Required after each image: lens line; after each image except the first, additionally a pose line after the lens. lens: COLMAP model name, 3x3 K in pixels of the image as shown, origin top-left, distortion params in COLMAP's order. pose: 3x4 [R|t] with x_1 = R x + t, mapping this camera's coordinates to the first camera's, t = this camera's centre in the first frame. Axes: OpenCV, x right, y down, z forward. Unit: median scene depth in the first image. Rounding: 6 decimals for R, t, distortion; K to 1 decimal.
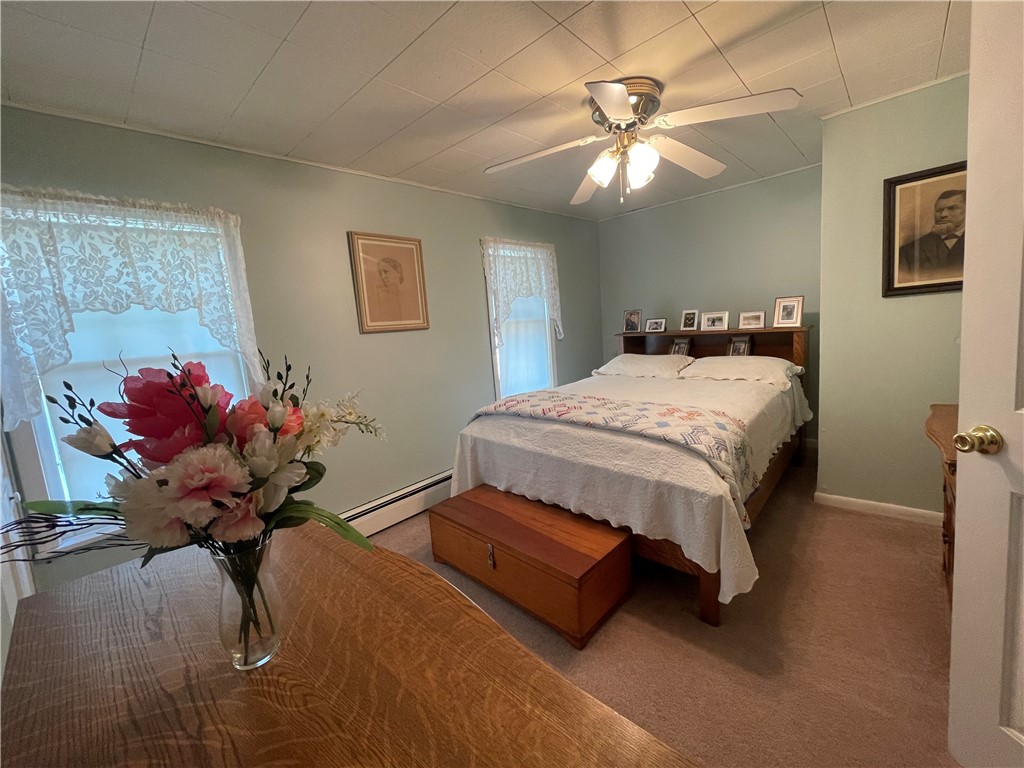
lens RADIAL K [[413.0, 0, 512.1], [0, 413.0, 380.2], [0, 0, 1]] dist [-0.003573, -0.000476]
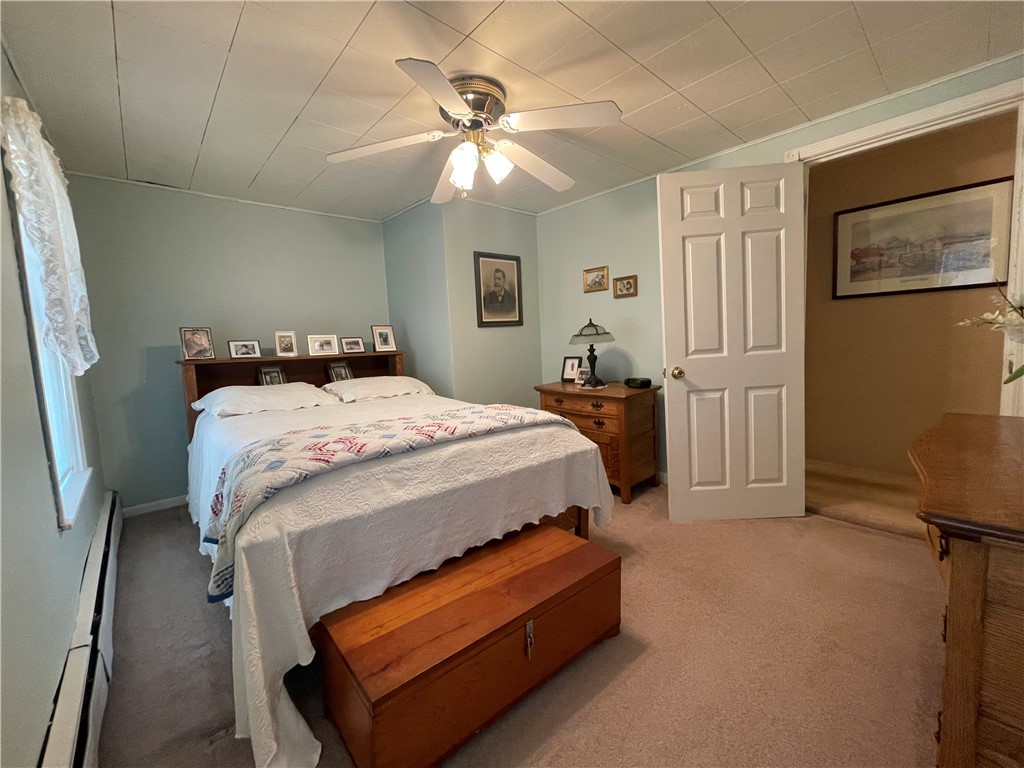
lens RADIAL K [[413.0, 0, 512.1], [0, 413.0, 380.2], [0, 0, 1]] dist [-0.003573, -0.000476]
pose [[0.087269, -0.020646, 0.995971, -0.594670], [0.169214, 0.985563, 0.005603, 0.003798], [-0.981708, 0.168043, 0.089502, 0.753305]]
